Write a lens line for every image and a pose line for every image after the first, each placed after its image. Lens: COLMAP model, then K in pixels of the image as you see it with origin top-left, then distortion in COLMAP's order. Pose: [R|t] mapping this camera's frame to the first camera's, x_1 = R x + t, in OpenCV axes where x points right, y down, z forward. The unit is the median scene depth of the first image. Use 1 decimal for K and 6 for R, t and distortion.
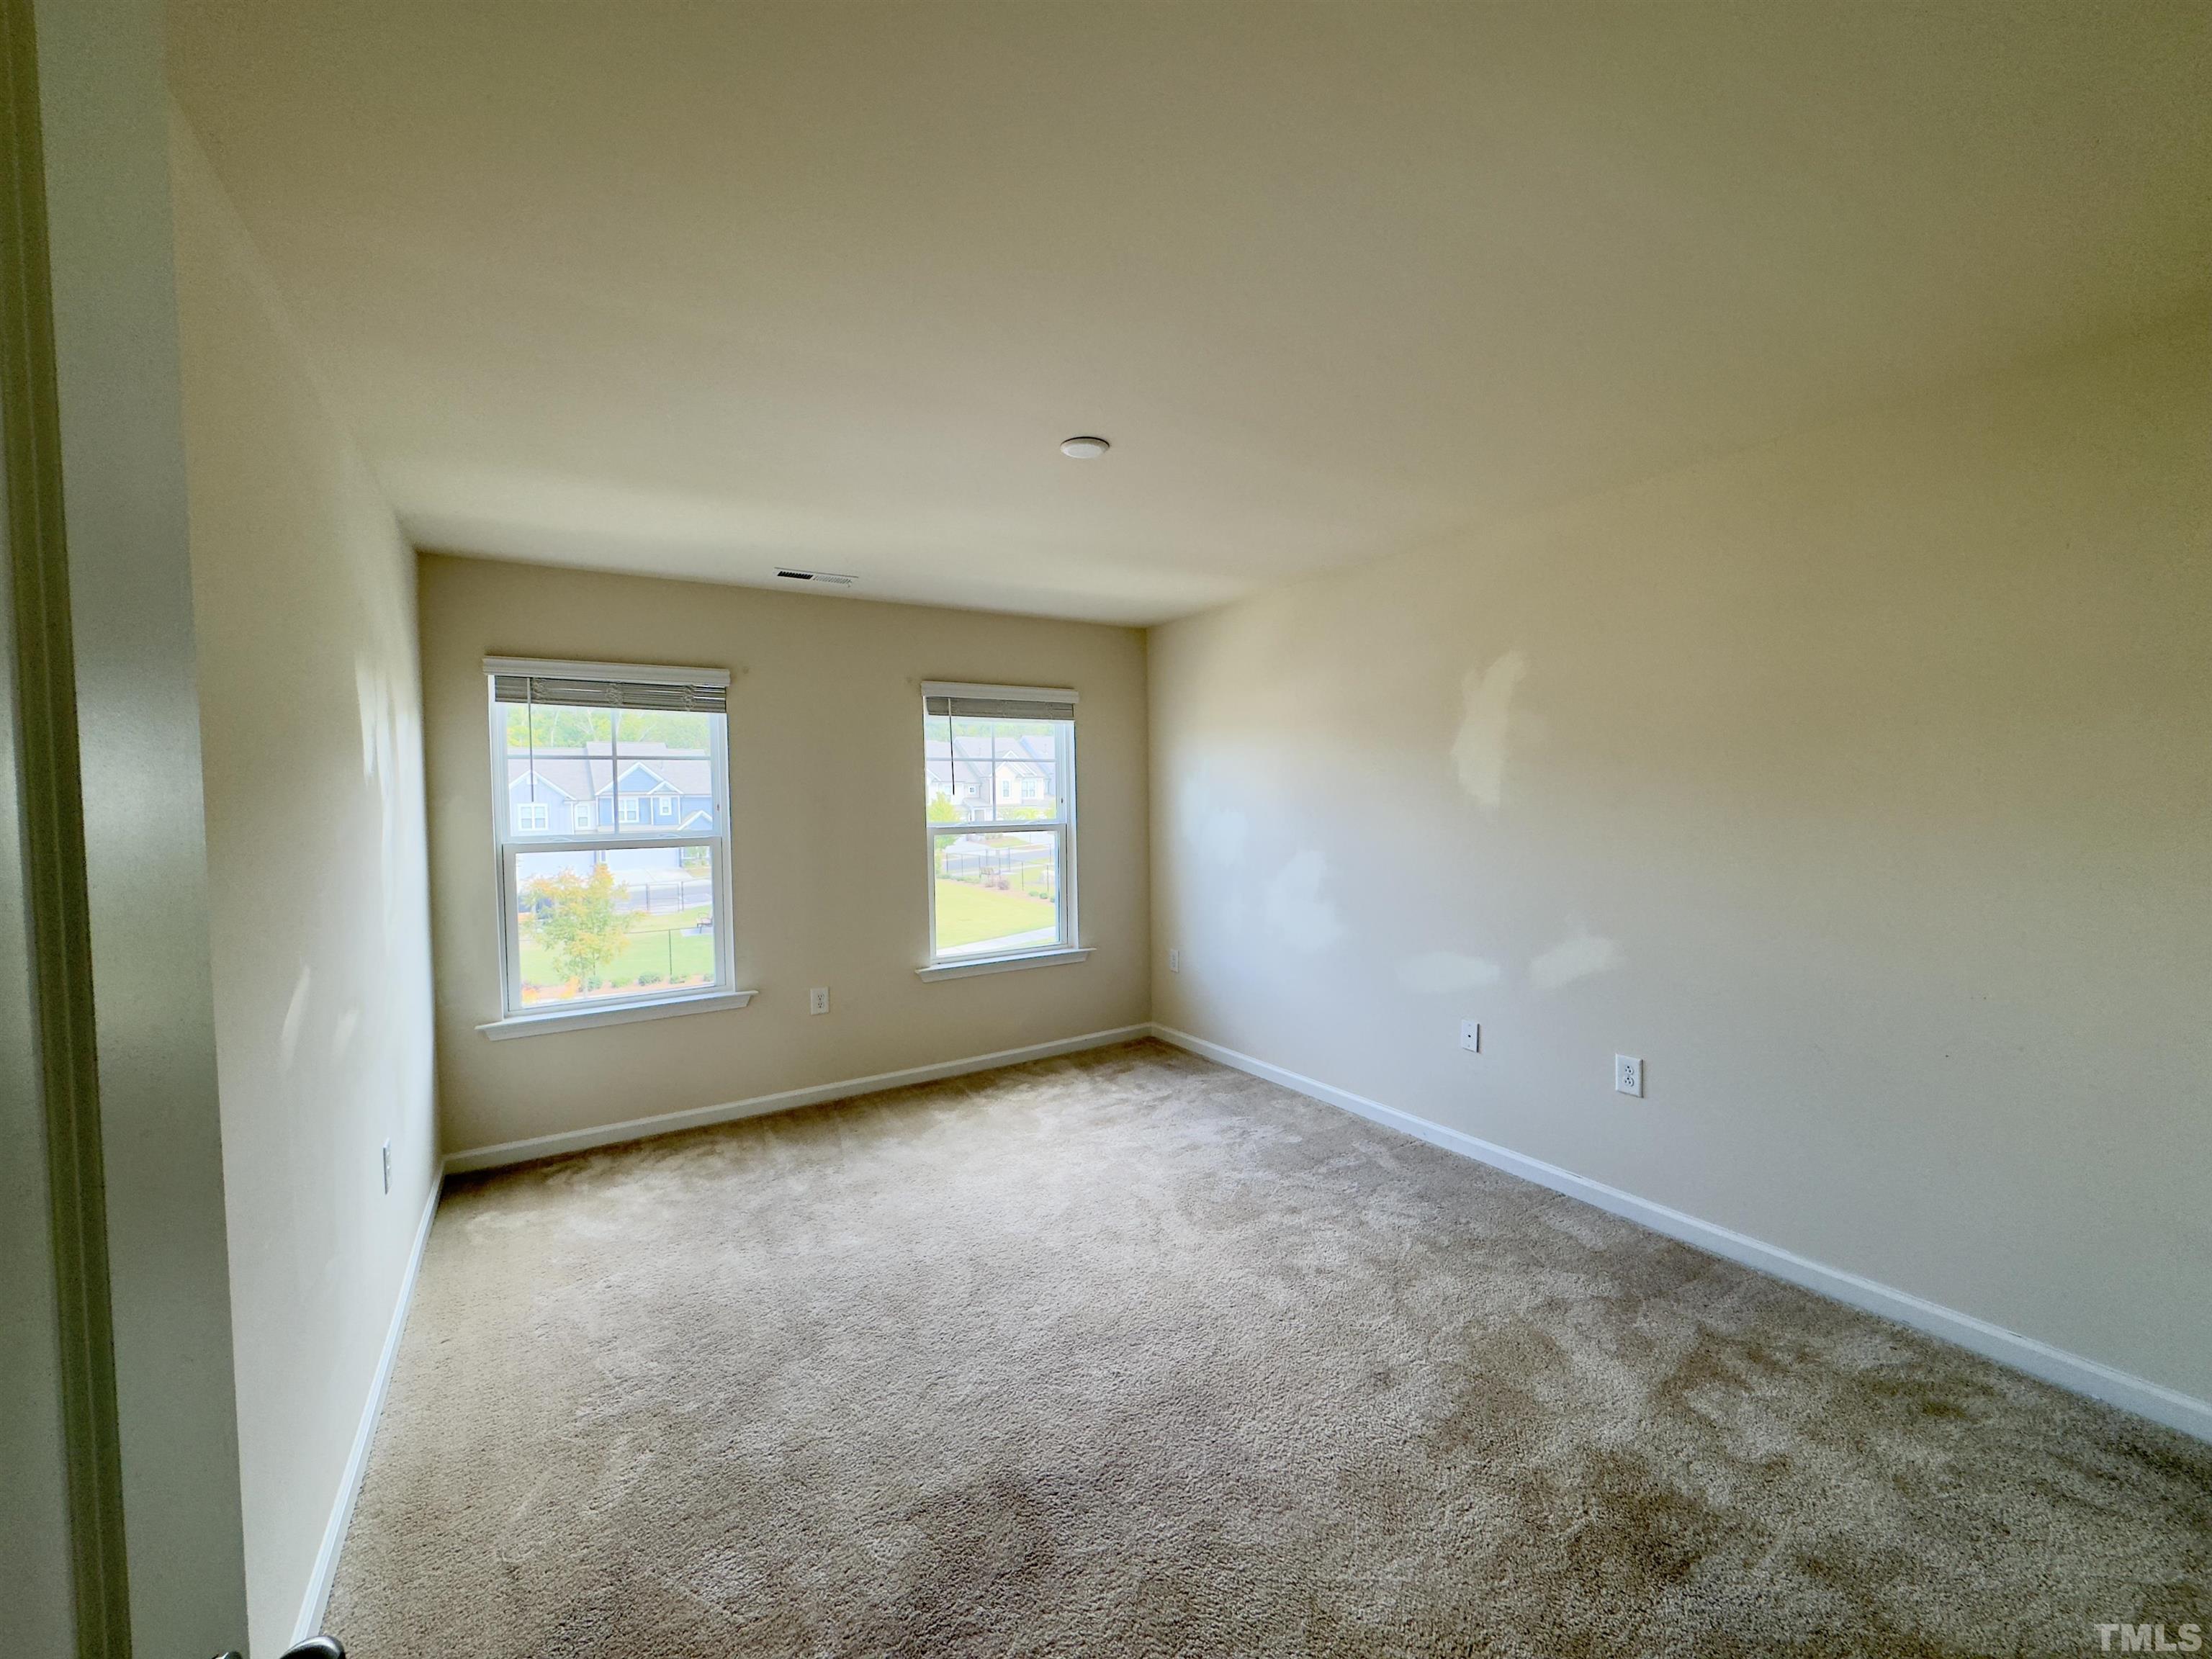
lens RADIAL K [[879.7, 0, 1108.5], [0, 879.7, 824.2], [0, 0, 1]] dist [-0.000673, -0.000272]
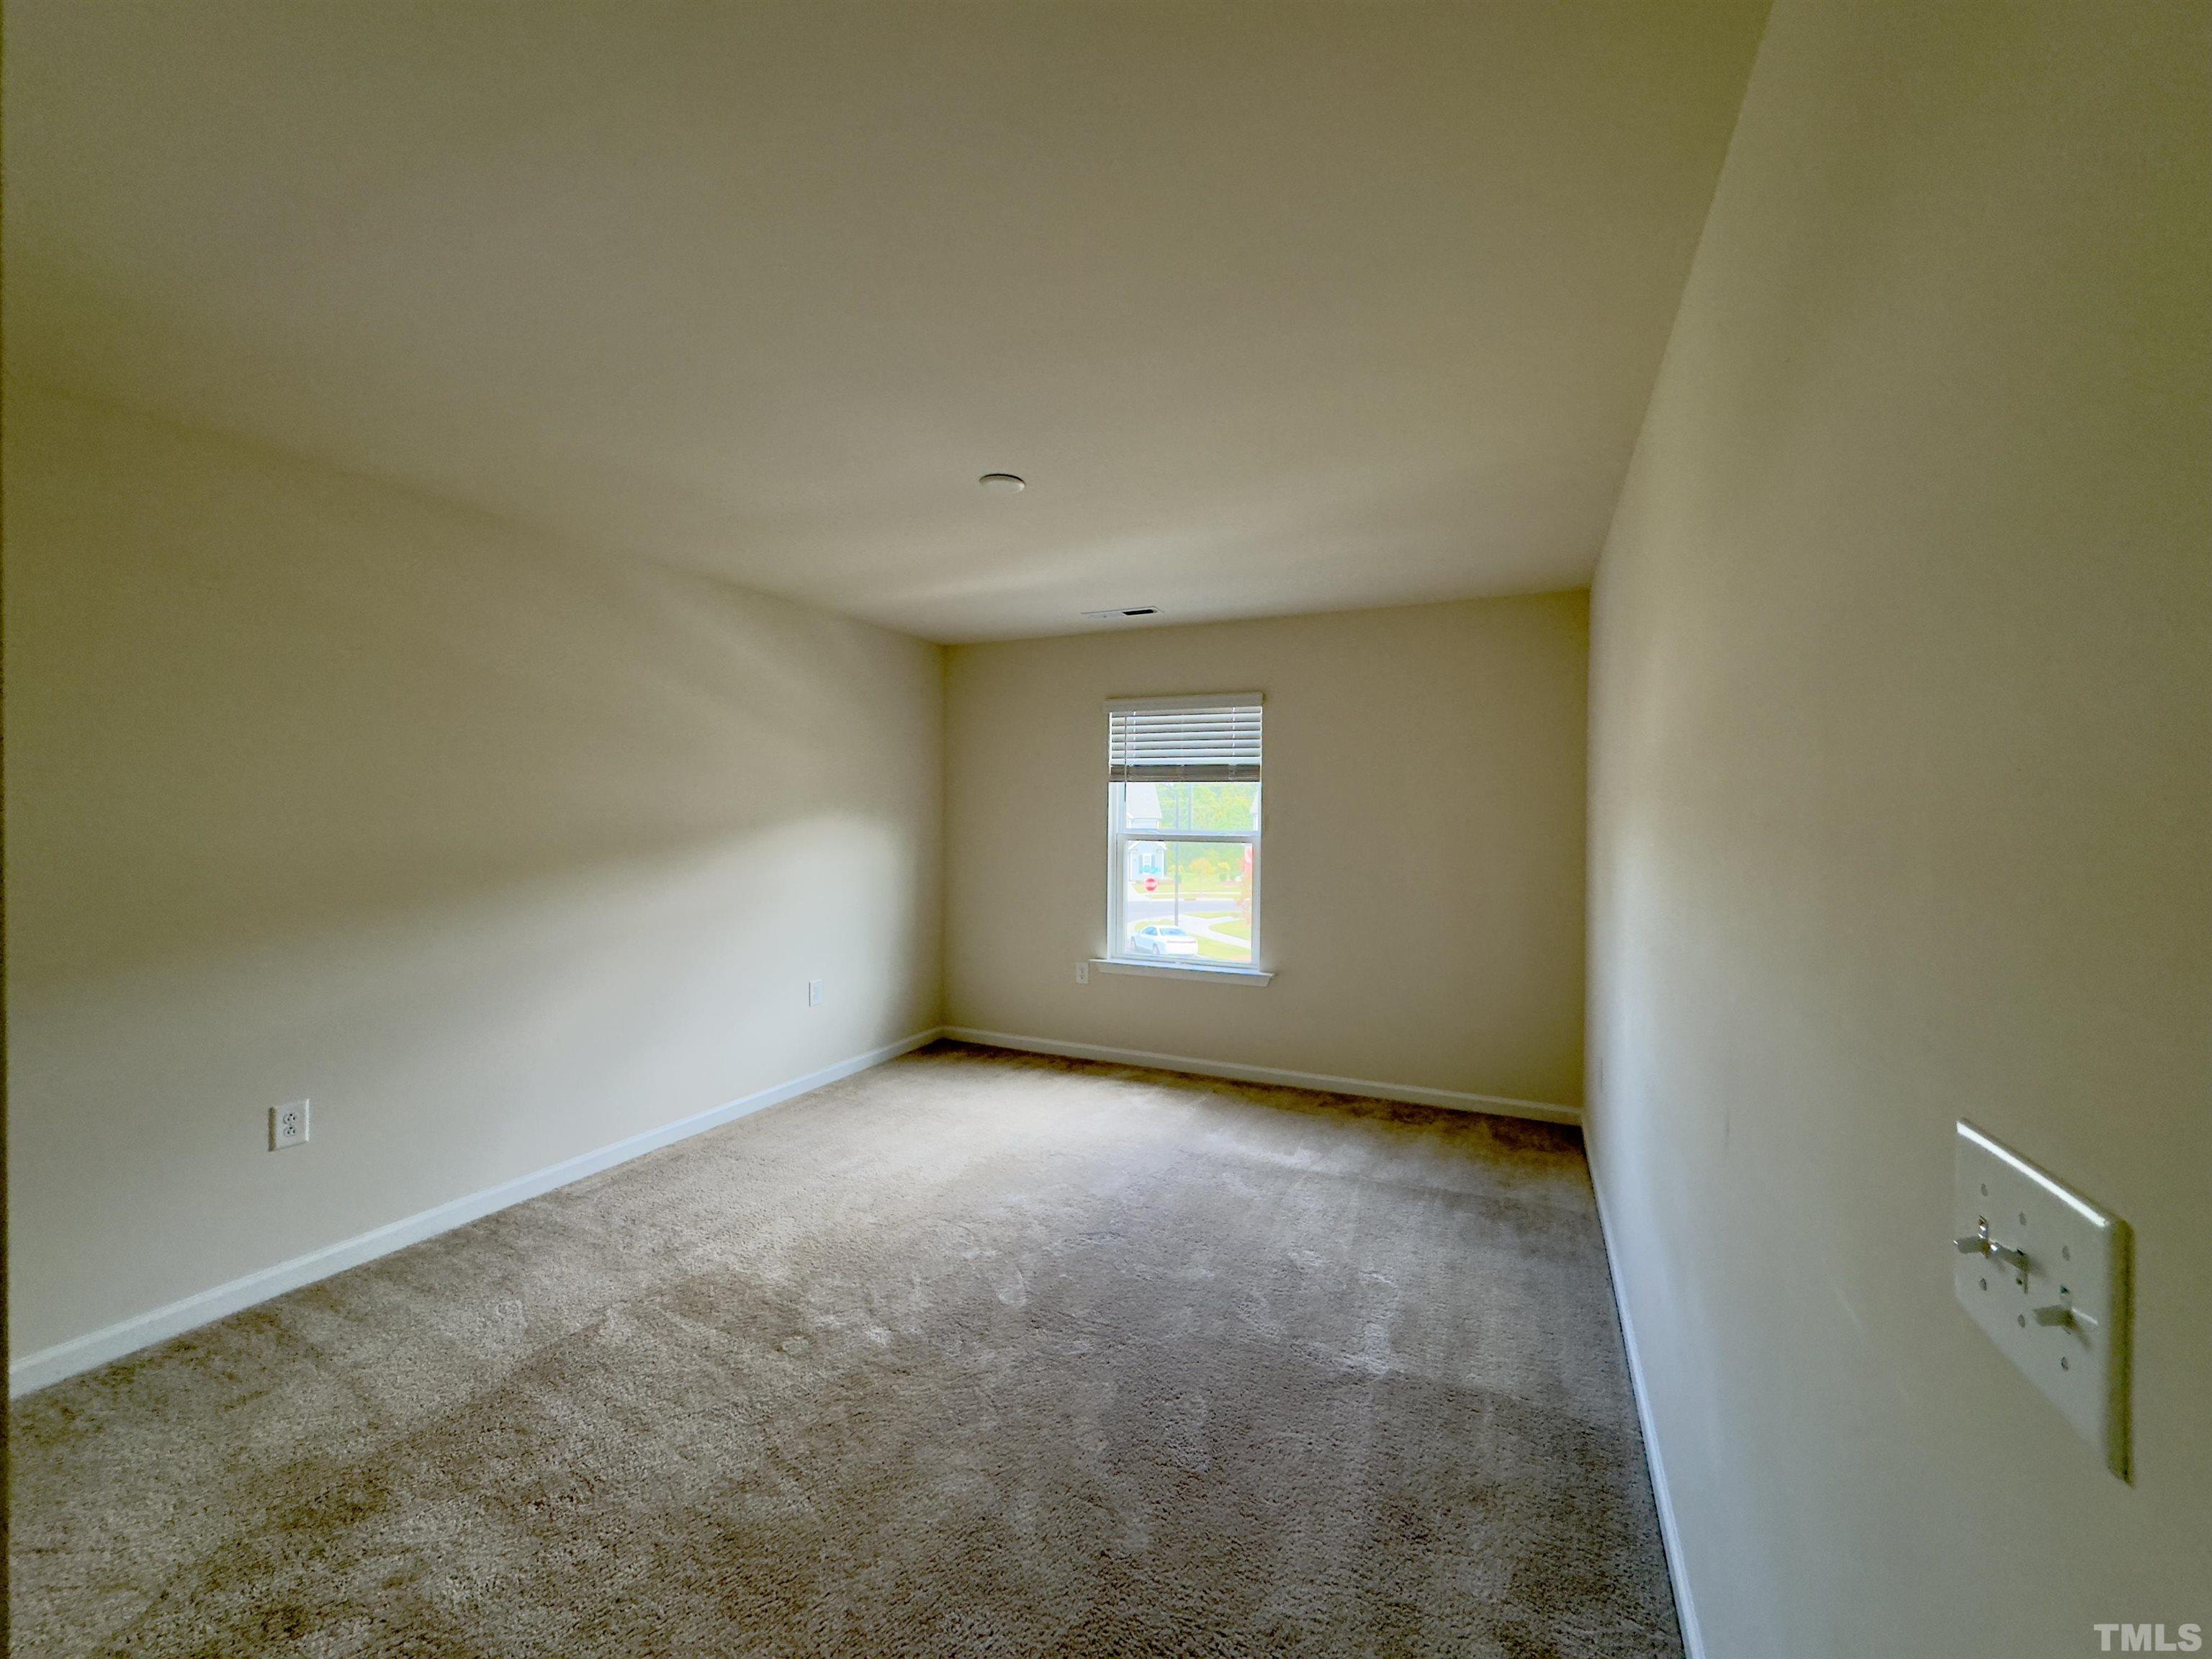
lens RADIAL K [[872.6, 0, 1113.8], [0, 872.6, 828.9], [0, 0, 1]] dist [0.001316, -0.000229]
pose [[0.544167, 0.038999, -0.838070, 0.589854], [-0.027388, 0.999212, 0.028714, -0.028170], [0.838530, 0.007328, 0.544806, 0.336465]]
